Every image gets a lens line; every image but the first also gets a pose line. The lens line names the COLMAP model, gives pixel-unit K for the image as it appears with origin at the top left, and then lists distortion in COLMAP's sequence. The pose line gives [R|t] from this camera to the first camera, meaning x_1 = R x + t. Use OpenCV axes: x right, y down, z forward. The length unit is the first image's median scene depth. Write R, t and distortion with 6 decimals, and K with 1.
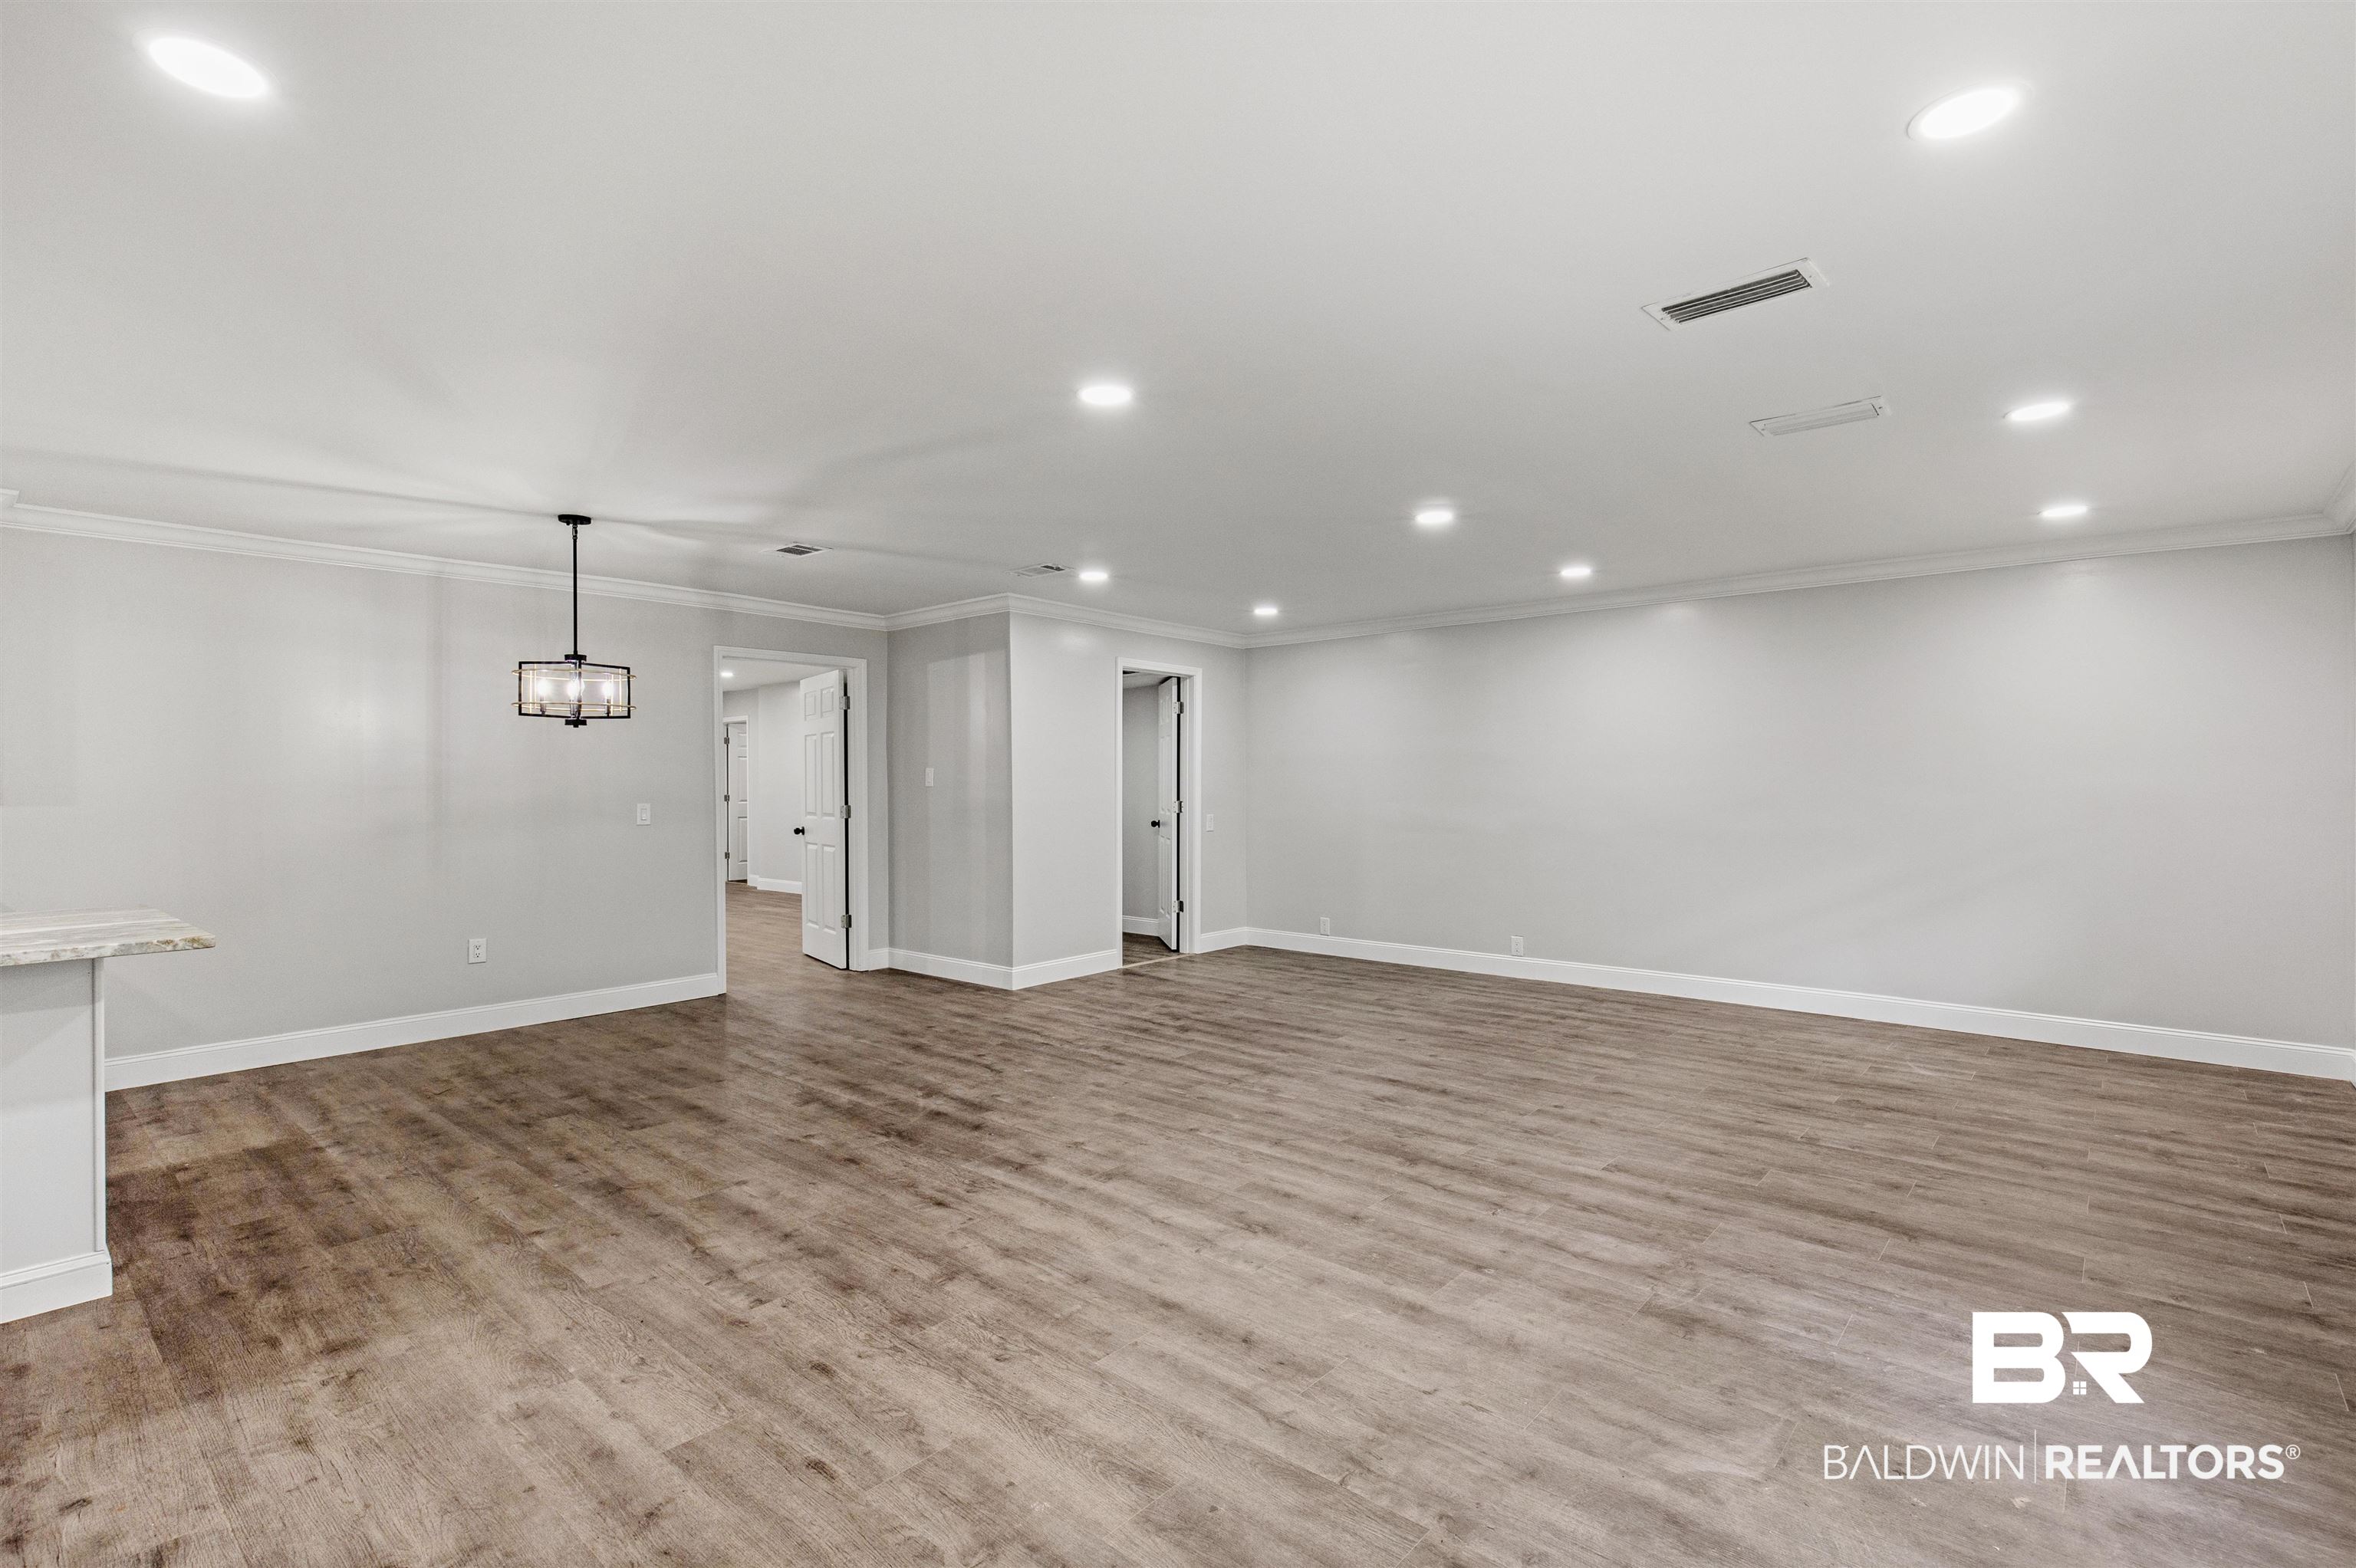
lens RADIAL K [[1074.2, 0, 1164.3], [0, 1074.2, 772.0], [0, 0, 1]] dist [-0.003255, -0.000431]
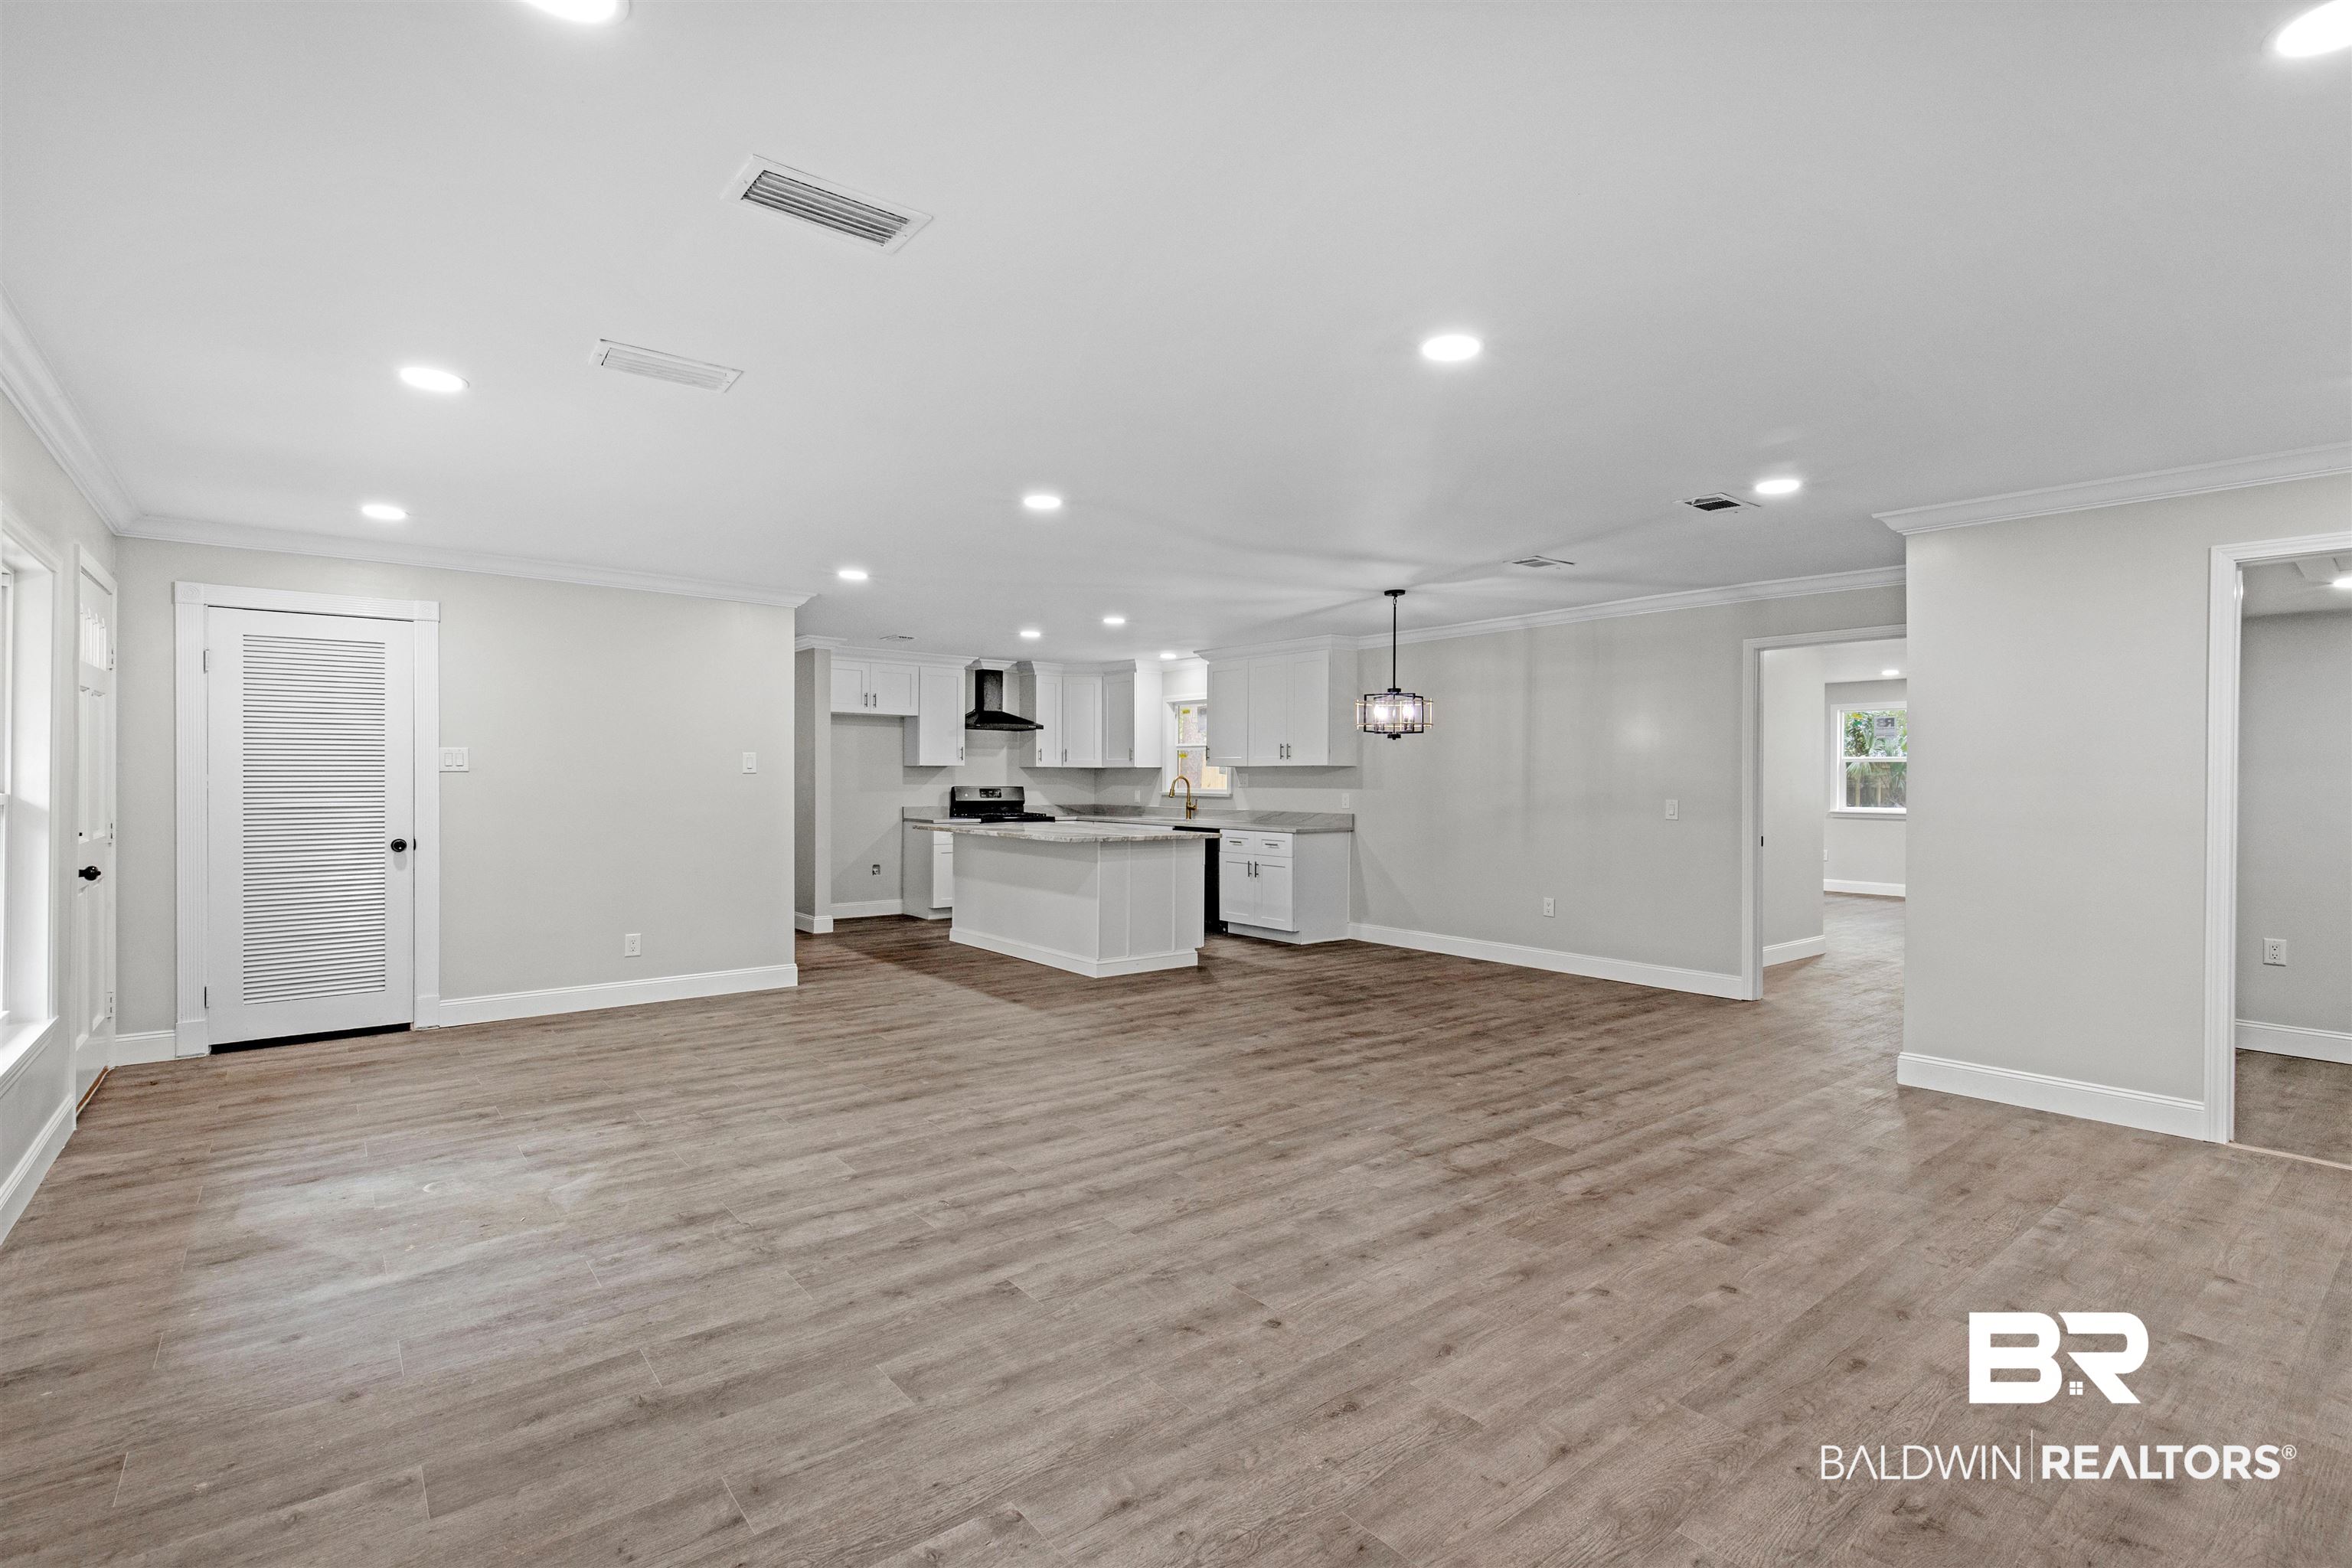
lens RADIAL K [[1072.5, 0, 1218.8], [0, 1072.5, 767.9], [0, 0, 1]] dist [-0.003255, -0.000431]
pose [[-0.128391, -0.004727, -0.991712, 1.106387], [0.001363, 0.999987, -0.004943, 0.003227], [0.991723, -0.001986, -0.128383, 1.195427]]
